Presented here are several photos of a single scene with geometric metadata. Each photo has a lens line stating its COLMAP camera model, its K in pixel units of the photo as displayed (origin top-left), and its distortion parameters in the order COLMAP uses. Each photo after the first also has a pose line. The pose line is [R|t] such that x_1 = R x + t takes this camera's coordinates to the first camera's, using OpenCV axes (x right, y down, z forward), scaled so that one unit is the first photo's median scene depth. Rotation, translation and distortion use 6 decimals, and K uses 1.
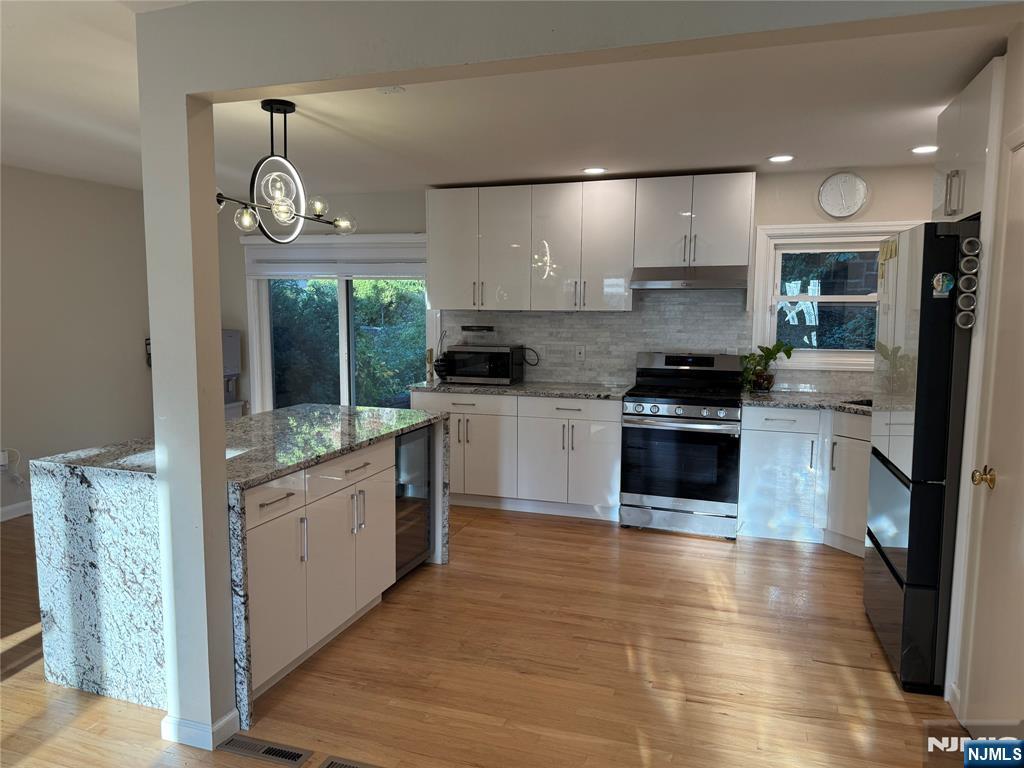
lens RADIAL K [[725.7, 0, 505.1], [0, 725.7, 389.2], [0, 0, 1]] dist [0.055996, -0.075699]
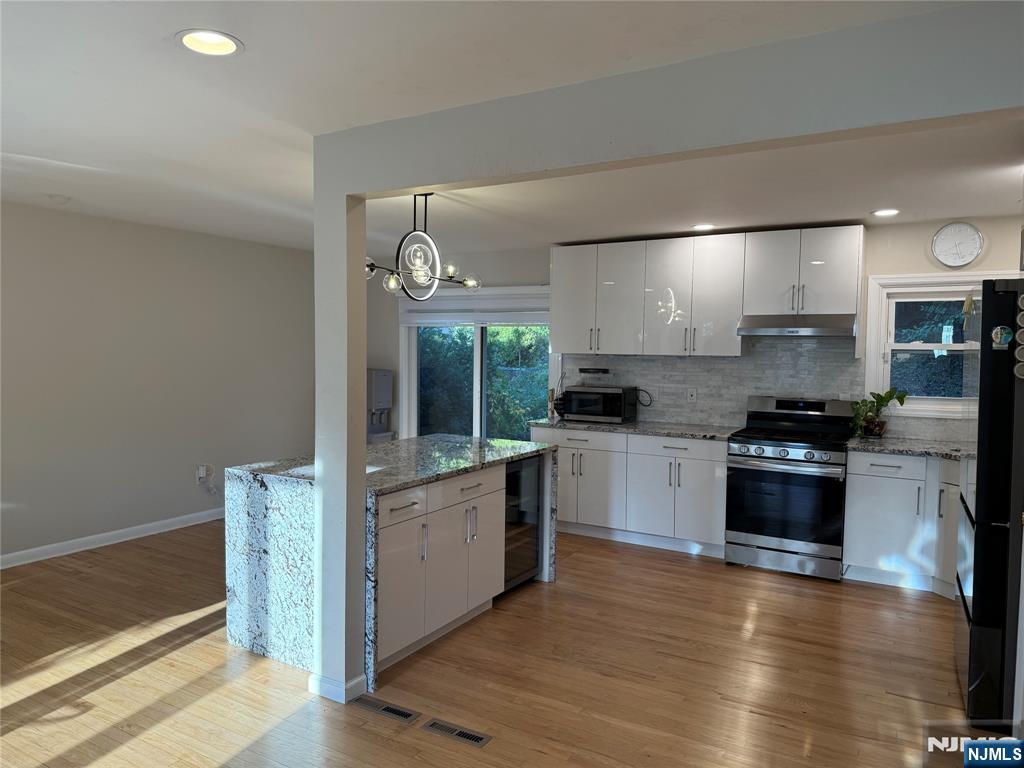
lens RADIAL K [[725.7, 0, 496.9], [0, 725.7, 376.8], [0, 0, 1]] dist [0.055996, -0.075699]
pose [[0.977230, 0.015514, -0.211617, 0.056331], [-0.031001, 0.997061, -0.070063, 0.006833], [0.209908, 0.075028, 0.974838, -0.105419]]
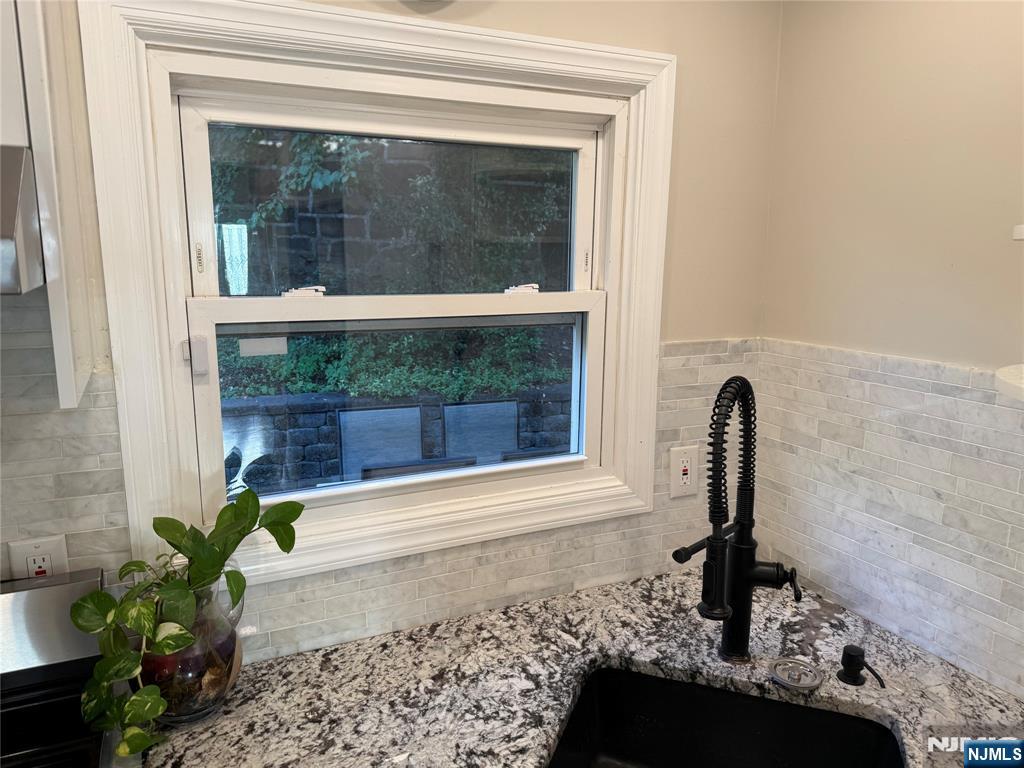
lens RADIAL K [[725.7, 0, 508.2], [0, 725.7, 382.5], [0, 0, 1]] dist [0.055996, -0.075699]
pose [[0.703908, -0.128724, 0.698530, 0.277131], [0.075079, 0.991416, 0.107040, -0.122910], [-0.706312, -0.022902, 0.707530, 0.781100]]
